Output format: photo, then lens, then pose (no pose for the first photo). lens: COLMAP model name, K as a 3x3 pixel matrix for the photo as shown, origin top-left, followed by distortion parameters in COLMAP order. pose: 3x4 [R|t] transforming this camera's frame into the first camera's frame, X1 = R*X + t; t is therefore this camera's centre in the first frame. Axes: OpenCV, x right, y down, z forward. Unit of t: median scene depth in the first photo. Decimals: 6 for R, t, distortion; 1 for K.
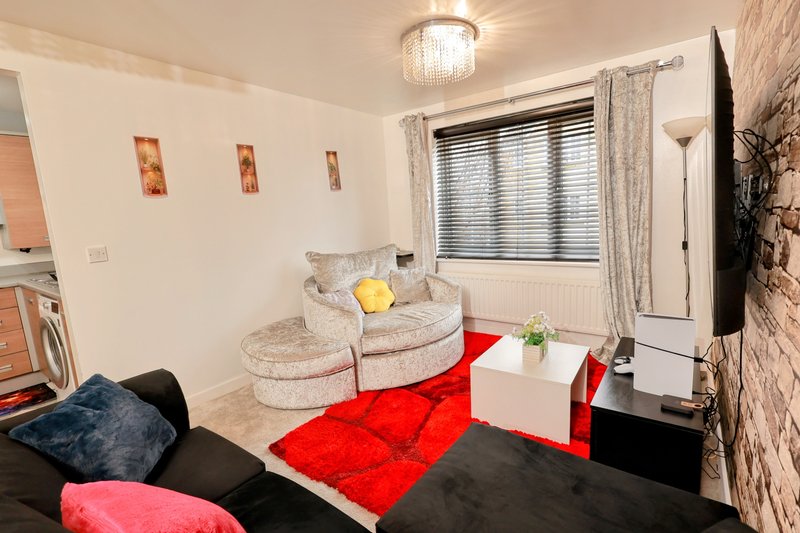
lens RADIAL K [[382.8, 0, 377.1], [0, 382.8, 271.1], [0, 0, 1]] dist [-0.000265, -0.000001]
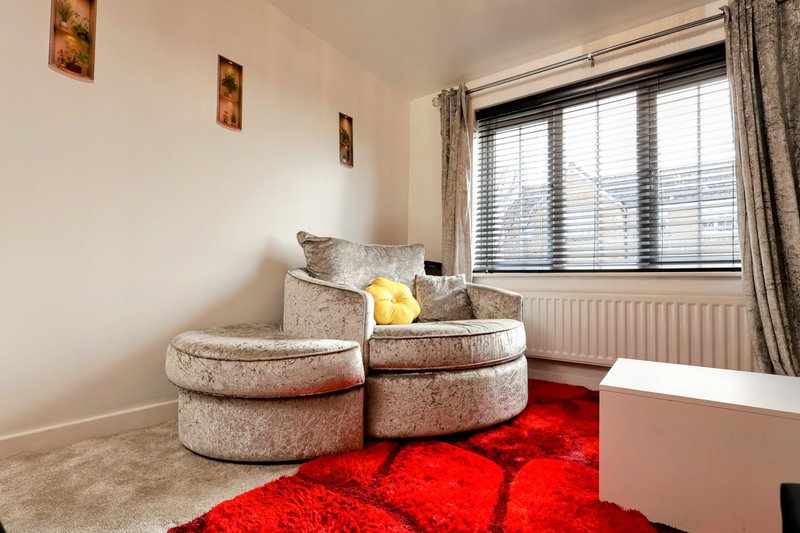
lens RADIAL K [[398.9, 0, 373.3], [0, 398.9, 267.3], [0, 0, 1]] dist [0.001563, 0.000480]
pose [[0.996411, 0.084354, 0.007008, -0.049986], [-0.081227, 0.976185, -0.201158, 0.151072], [-0.023810, 0.199867, 0.979534, 0.309490]]
